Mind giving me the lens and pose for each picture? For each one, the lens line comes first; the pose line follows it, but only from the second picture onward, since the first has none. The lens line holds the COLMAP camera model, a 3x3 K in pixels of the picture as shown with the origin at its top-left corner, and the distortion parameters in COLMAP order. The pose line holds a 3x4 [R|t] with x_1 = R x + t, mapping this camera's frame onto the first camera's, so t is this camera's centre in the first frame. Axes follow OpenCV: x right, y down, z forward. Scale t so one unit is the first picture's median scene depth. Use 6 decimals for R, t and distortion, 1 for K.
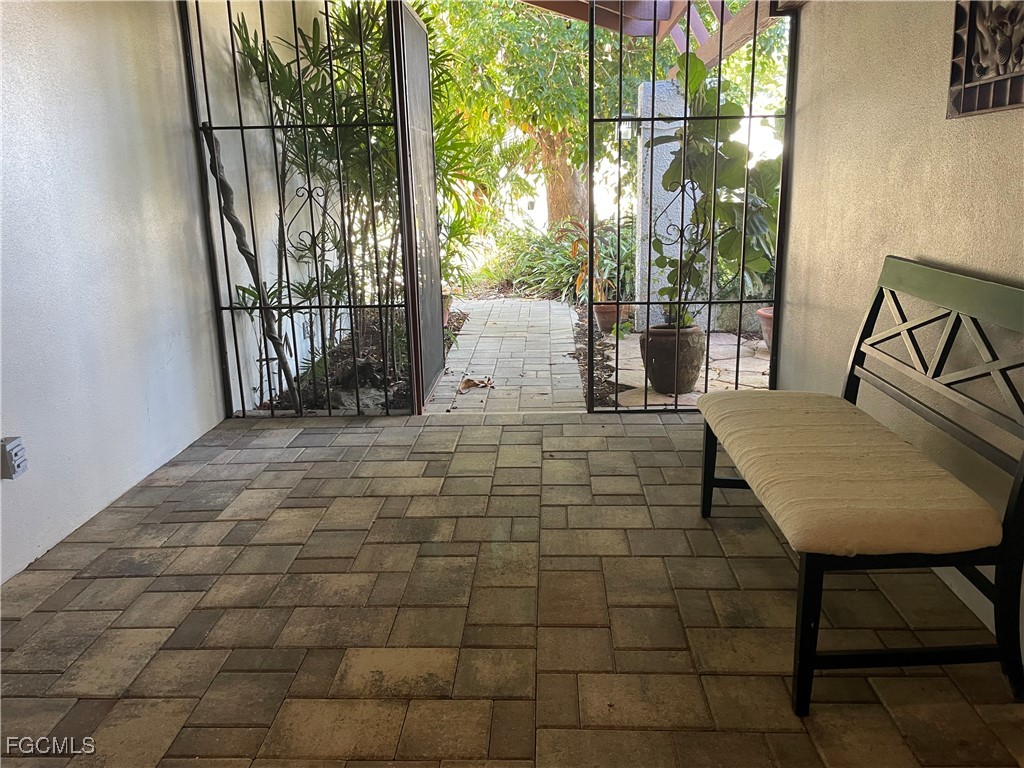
lens RADIAL K [[780.7, 0, 512.9], [0, 780.7, 383.6], [0, 0, 1]] dist [0.069261, -0.082349]
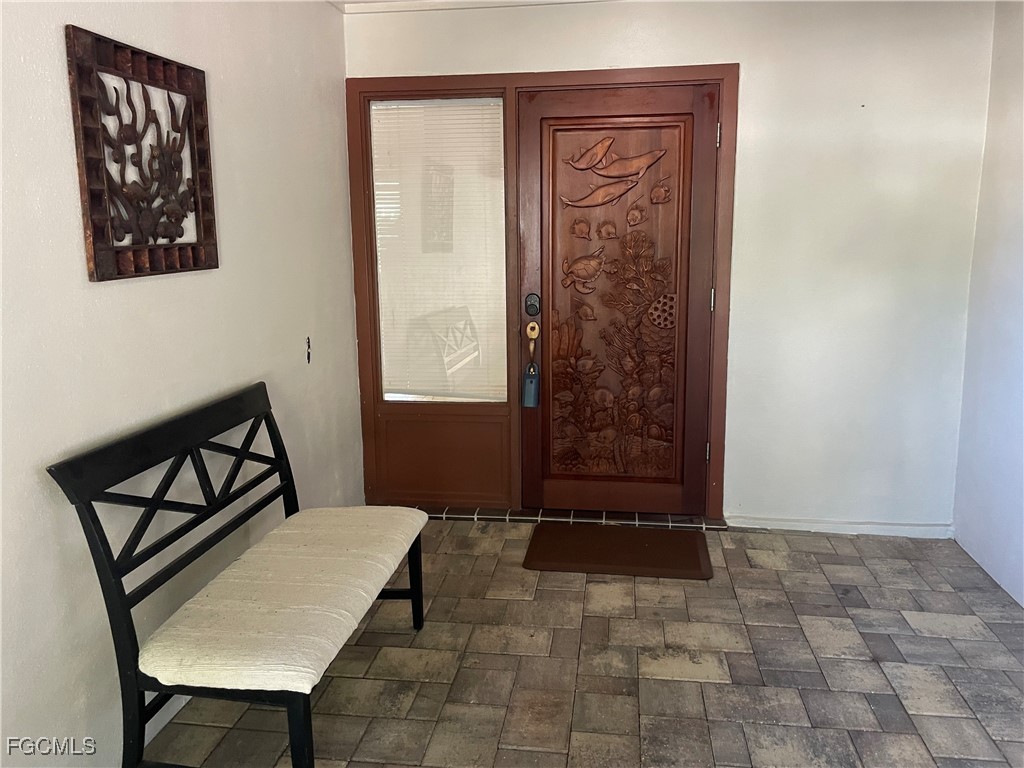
lens RADIAL K [[780.7, 0, 519.0], [0, 780.7, 382.4], [0, 0, 1]] dist [0.069261, -0.082349]
pose [[-0.995278, 0.015566, 0.095808, -0.006038], [0.055494, 0.901081, 0.430085, -0.649120], [-0.079636, 0.433371, -0.897690, 1.980563]]
